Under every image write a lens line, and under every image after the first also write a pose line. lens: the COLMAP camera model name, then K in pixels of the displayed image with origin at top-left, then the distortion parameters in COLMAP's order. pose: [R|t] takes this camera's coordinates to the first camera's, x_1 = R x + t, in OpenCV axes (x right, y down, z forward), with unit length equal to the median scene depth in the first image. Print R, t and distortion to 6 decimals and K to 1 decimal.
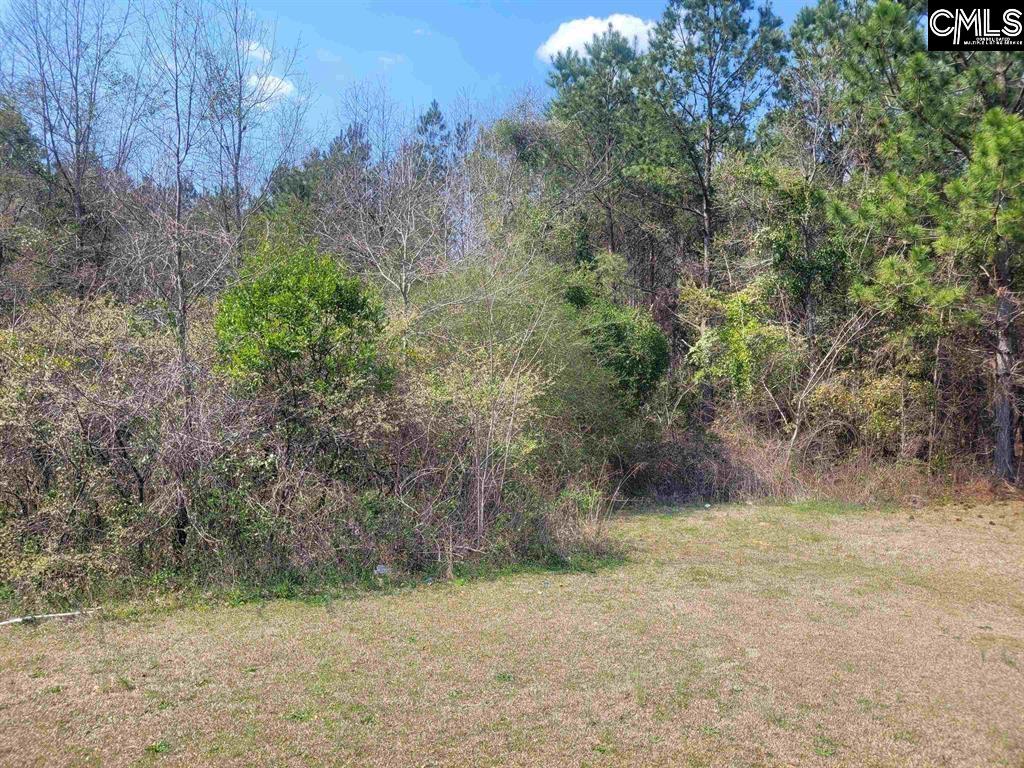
lens RADIAL K [[616.8, 0, 512.0], [0, 616.8, 384.0], [0, 0, 1]] dist [0.073453, -0.000169]
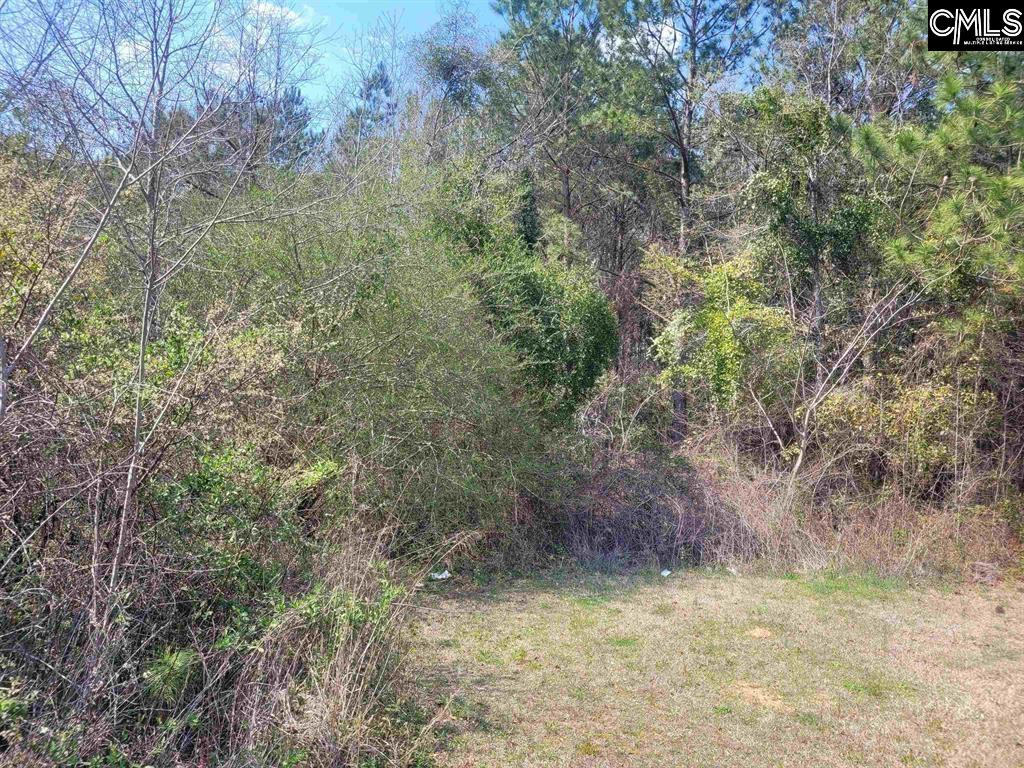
lens RADIAL K [[616.8, 0, 512.0], [0, 616.8, 384.0], [0, 0, 1]] dist [0.073453, -0.000169]
pose [[0.999007, 0.035384, 0.027059, 0.108974], [-0.034642, 0.999024, -0.027390, 0.022495], [-0.028002, 0.026426, 0.999259, 0.299324]]
